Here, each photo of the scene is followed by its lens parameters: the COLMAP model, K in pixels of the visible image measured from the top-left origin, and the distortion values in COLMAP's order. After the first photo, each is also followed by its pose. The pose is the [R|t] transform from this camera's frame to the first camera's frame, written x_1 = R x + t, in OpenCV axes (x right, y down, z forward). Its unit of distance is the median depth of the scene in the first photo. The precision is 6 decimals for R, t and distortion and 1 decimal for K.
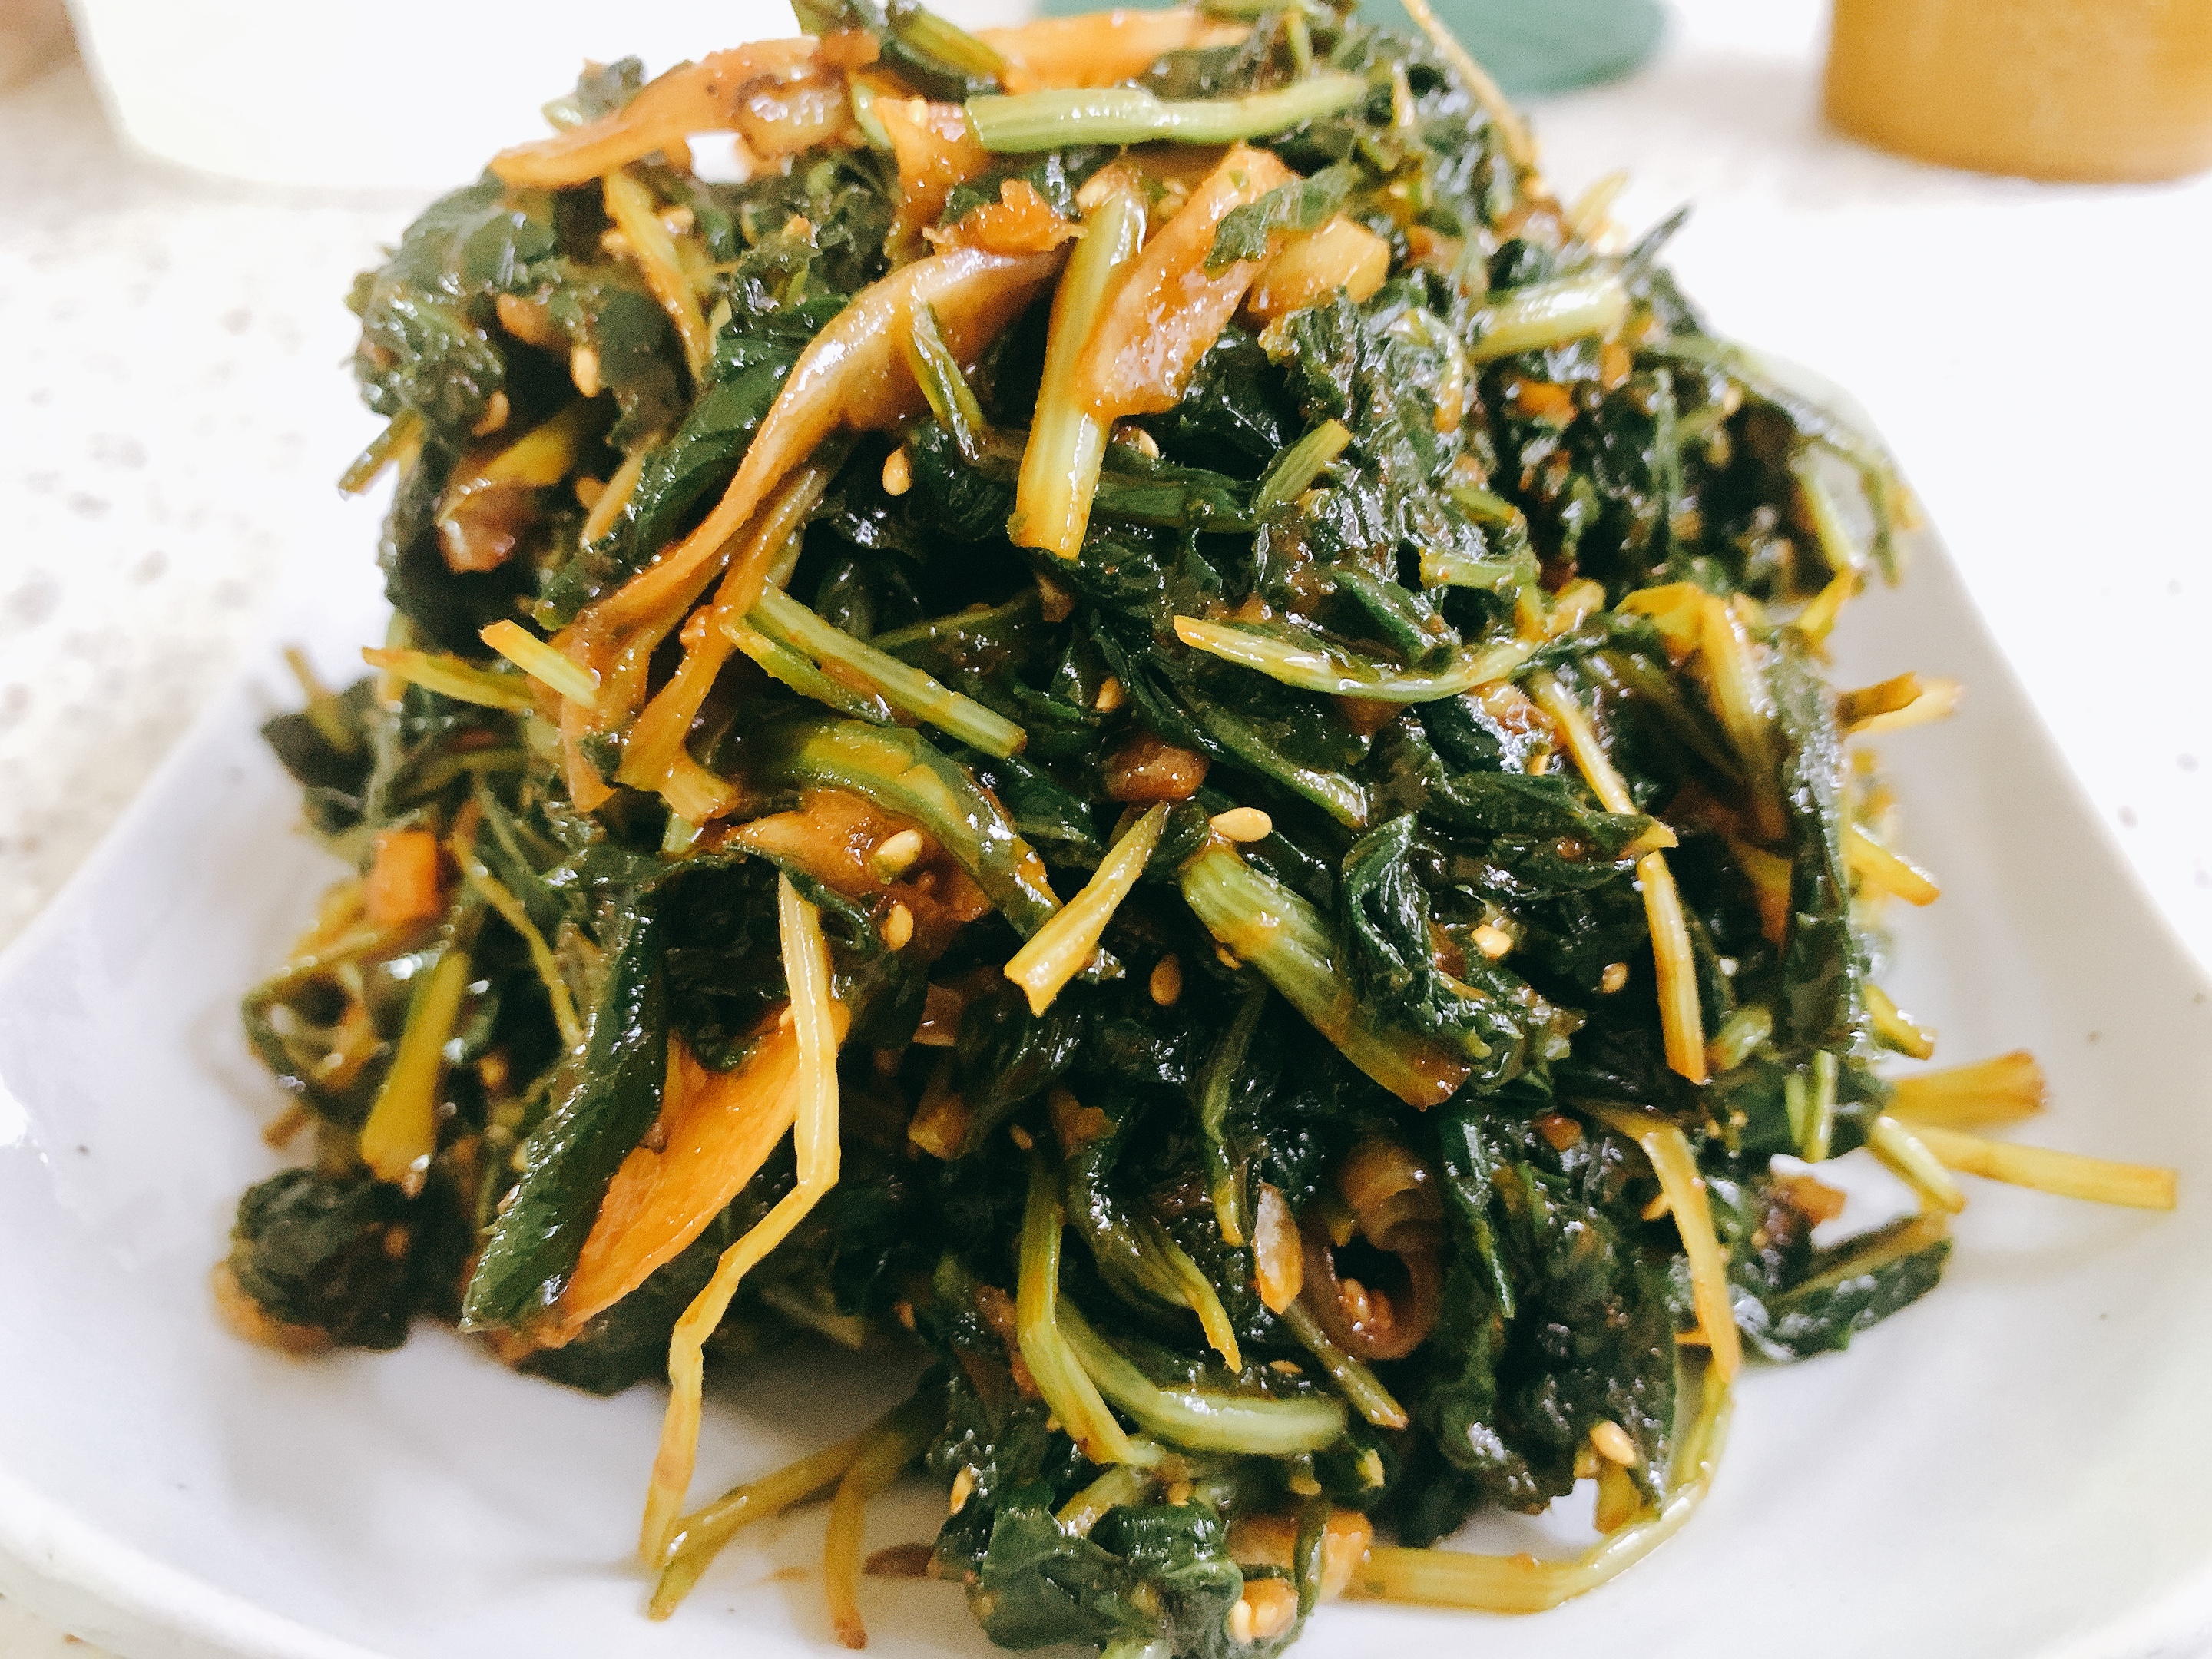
lens RADIAL K [[1811.4, 0, 1106.0], [0, 1811.4, 829.5], [0, 0, 1]] dist [0.001584, -0.000081]
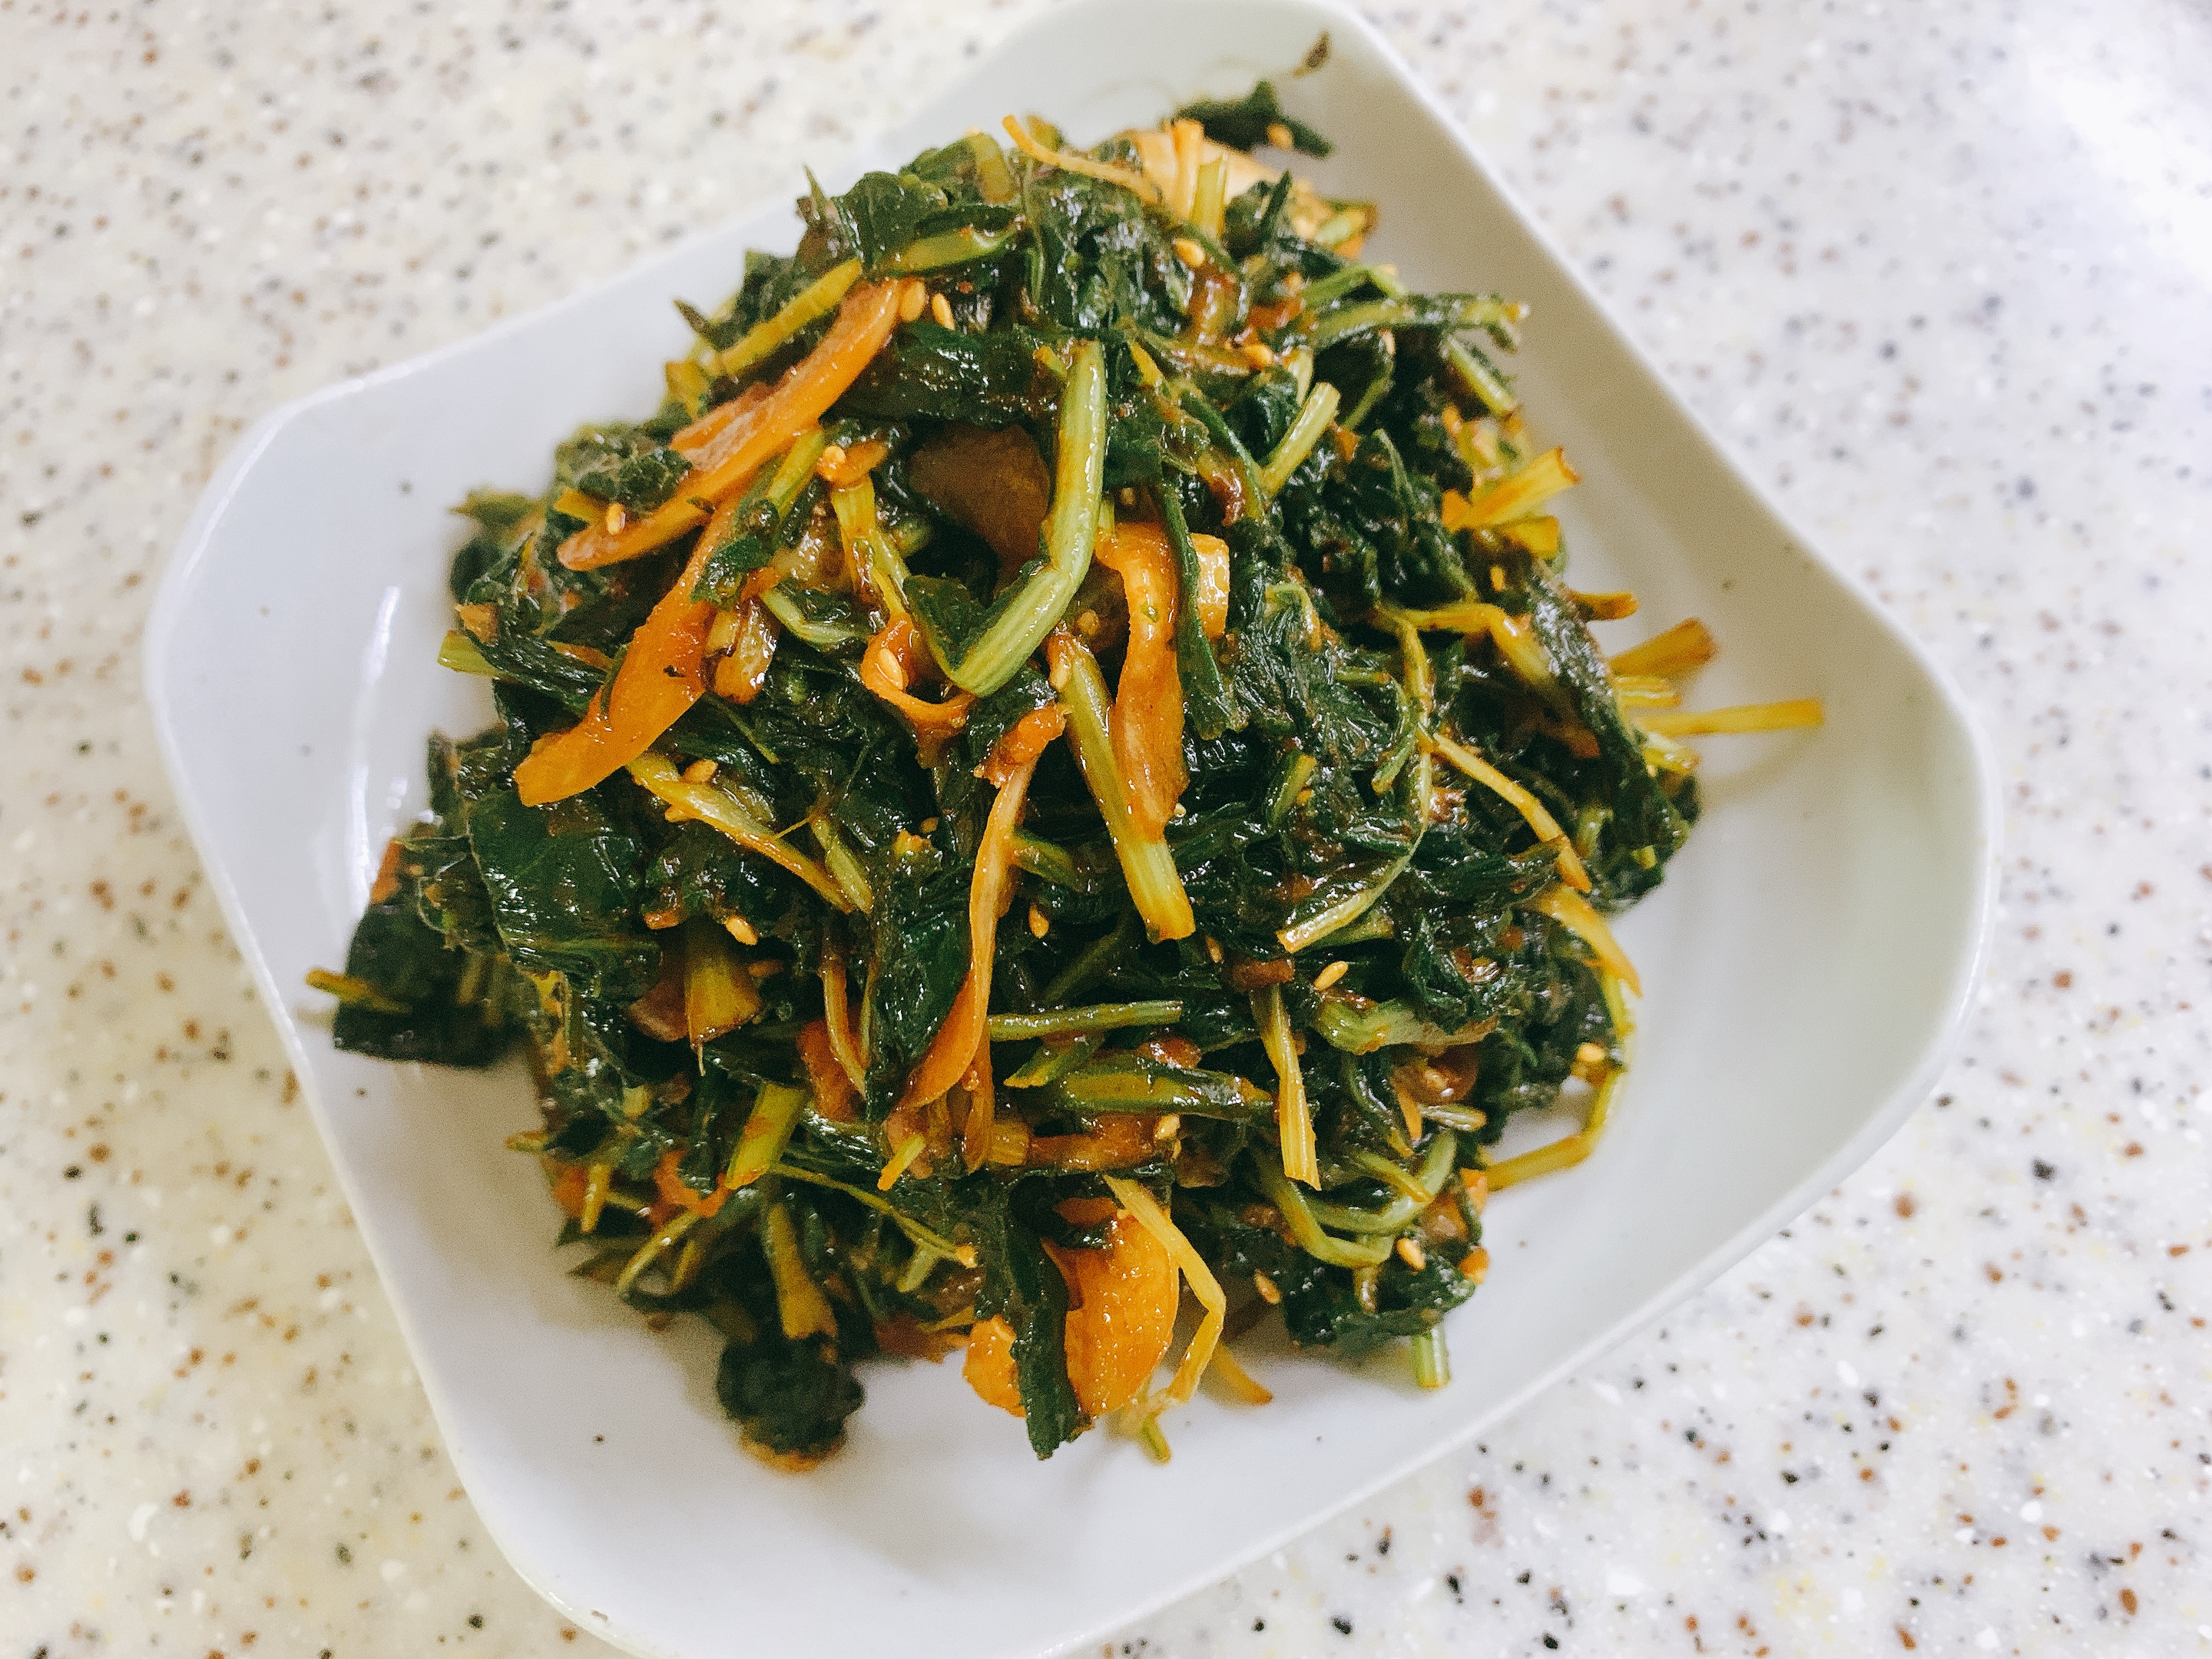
lens RADIAL K [[1811.4, 0, 1106.0], [0, 1811.4, 829.5], [0, 0, 1]] dist [0.001584, -0.000081]
pose [[0.843462, -0.525314, 0.112324, -0.188543], [0.402706, 0.756714, 0.514988, -0.942361], [-0.355528, -0.389139, 0.849806, -0.173173]]
